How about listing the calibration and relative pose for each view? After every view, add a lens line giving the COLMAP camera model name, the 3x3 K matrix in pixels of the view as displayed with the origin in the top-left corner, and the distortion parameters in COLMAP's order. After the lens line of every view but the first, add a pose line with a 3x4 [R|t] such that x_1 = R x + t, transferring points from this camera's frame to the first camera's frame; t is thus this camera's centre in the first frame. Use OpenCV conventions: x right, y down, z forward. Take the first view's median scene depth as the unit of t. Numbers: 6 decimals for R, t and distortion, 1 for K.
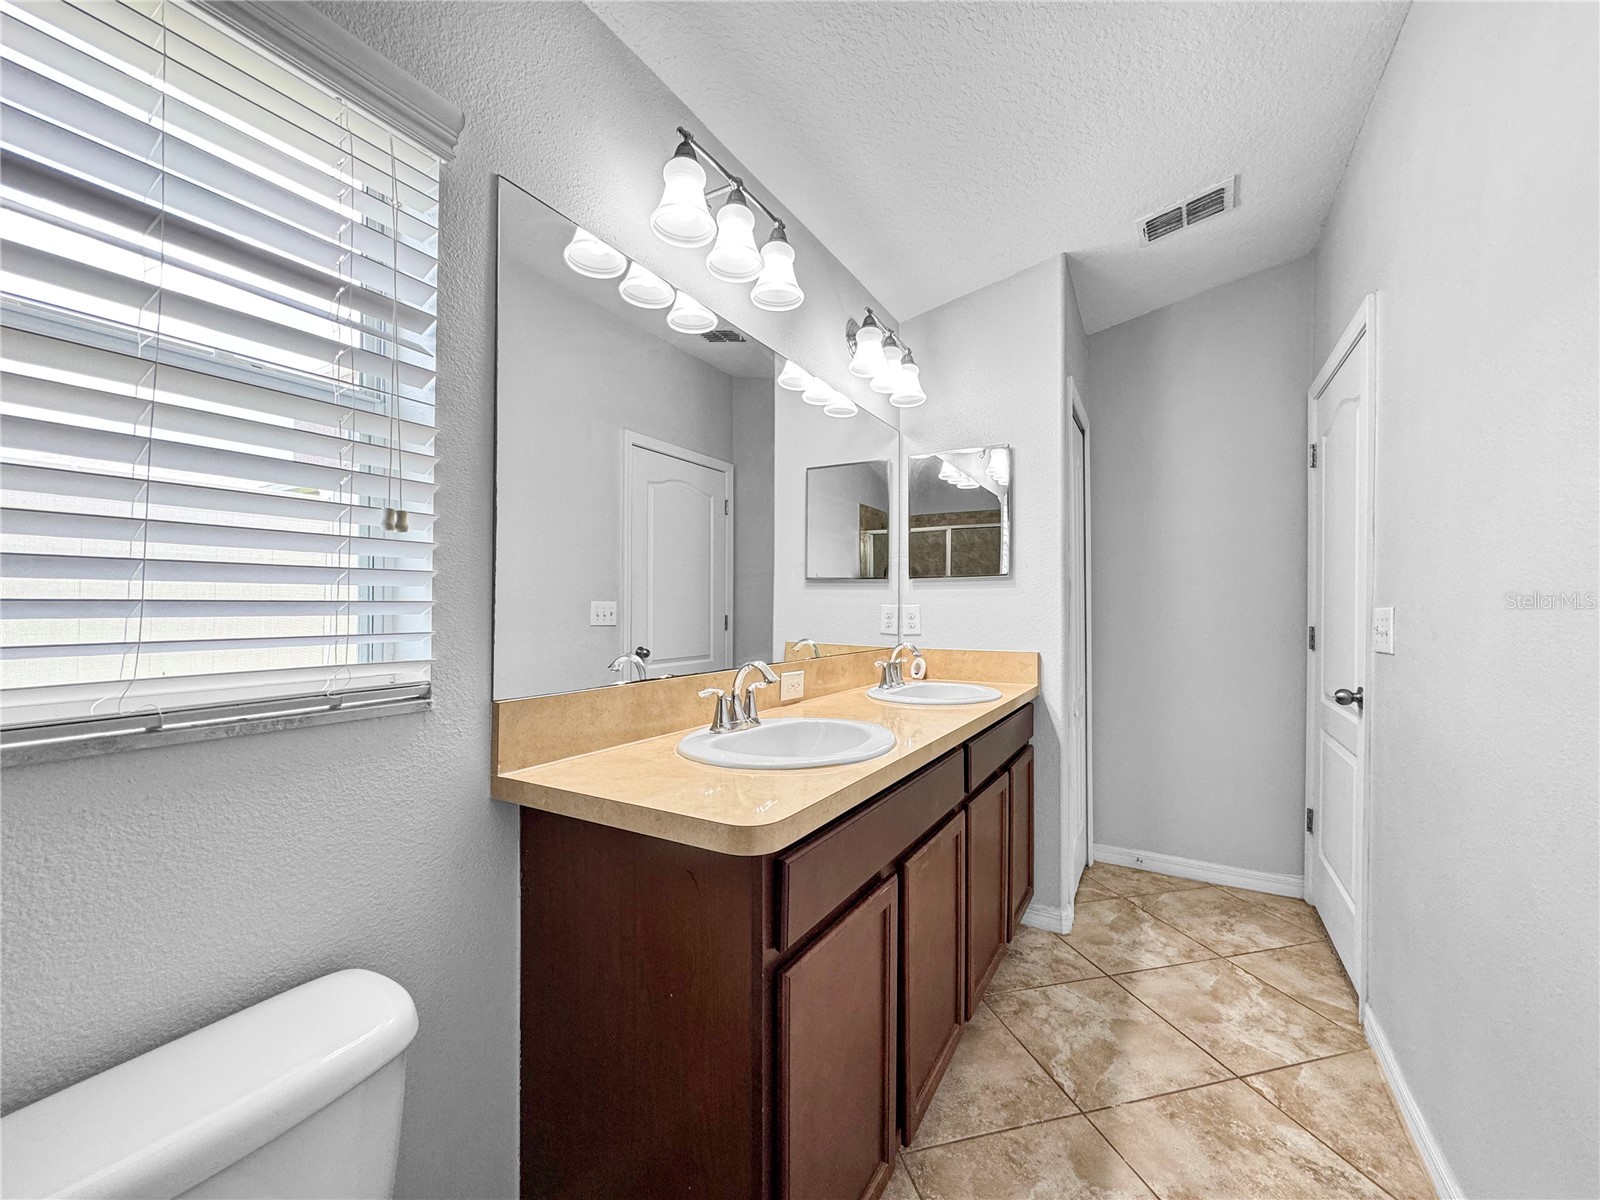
lens RADIAL K [[661.2, 0, 793.0], [0, 661.2, 604.3], [0, 0, 1]] dist [-0.000819, -0.000176]
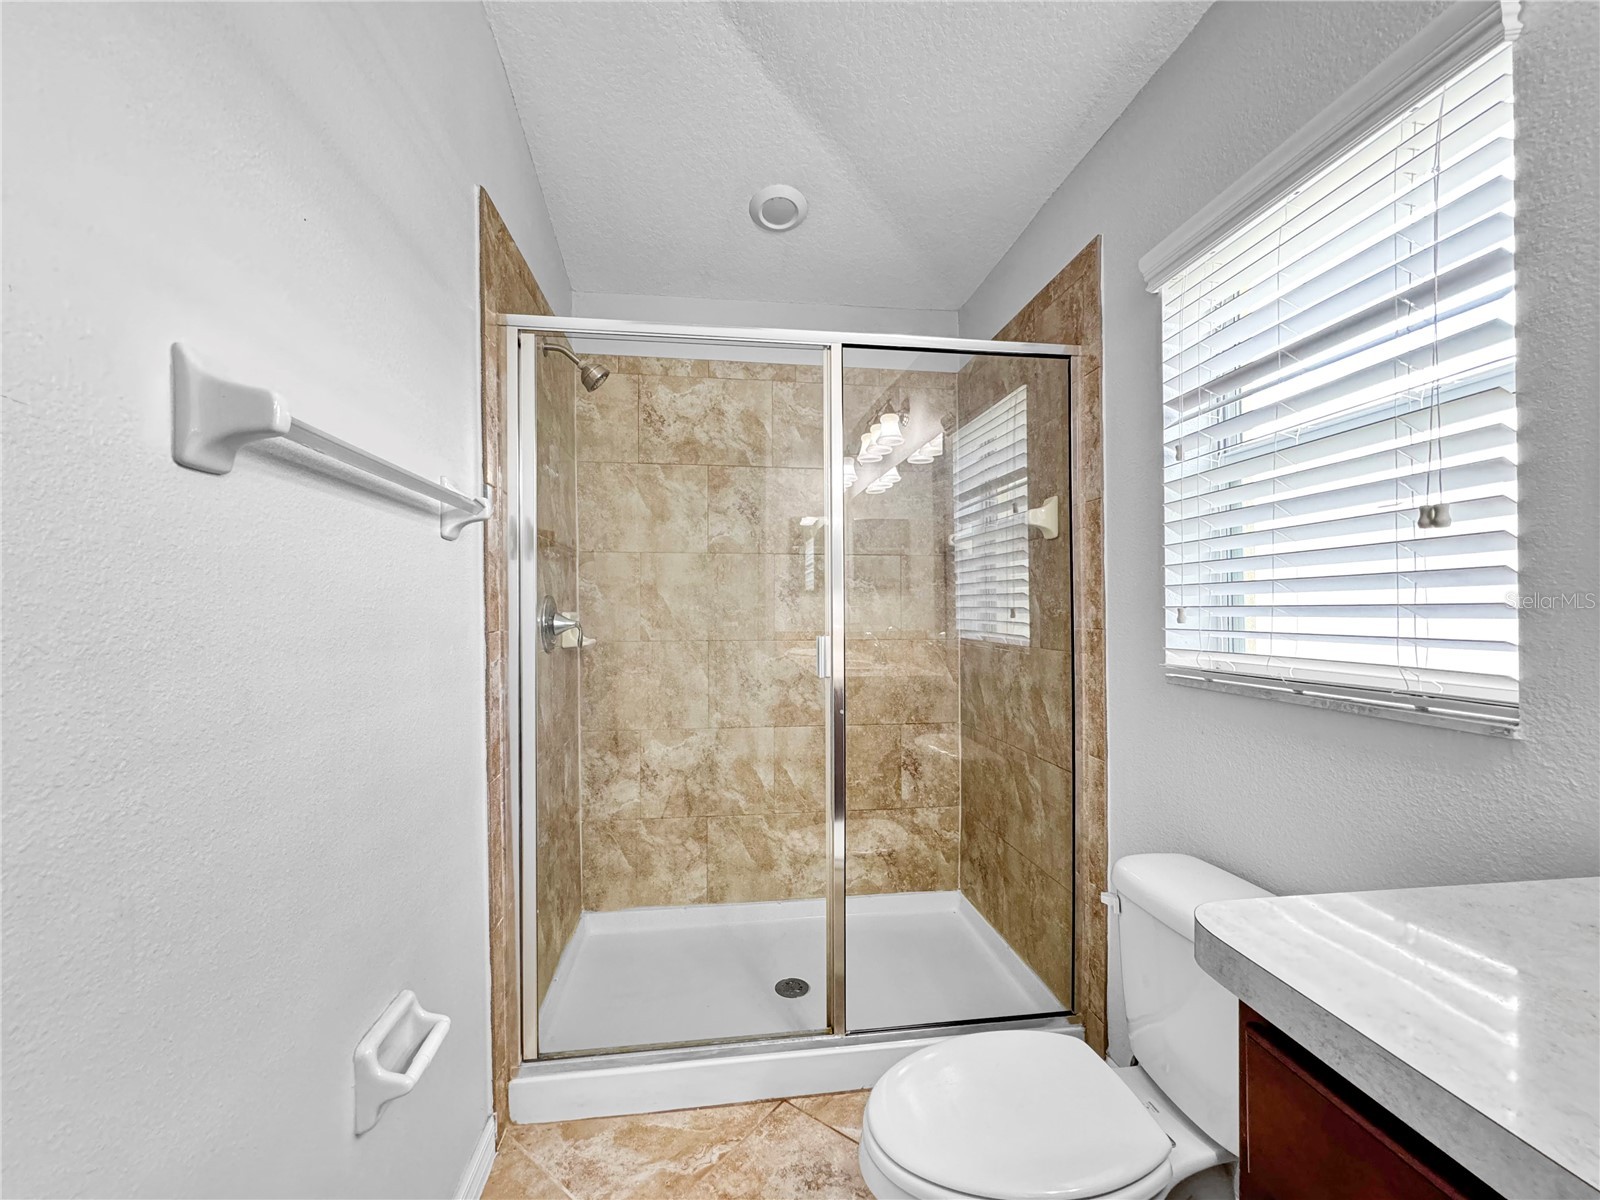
lens RADIAL K [[661.2, 0, 793.0], [0, 661.2, 604.3], [0, 0, 1]] dist [-0.000819, -0.000176]
pose [[-0.786570, -0.003142, -0.617493, 0.730851], [0.003091, 0.999954, -0.009025, 0.002000], [0.617493, -0.009008, -0.786525, 1.277042]]
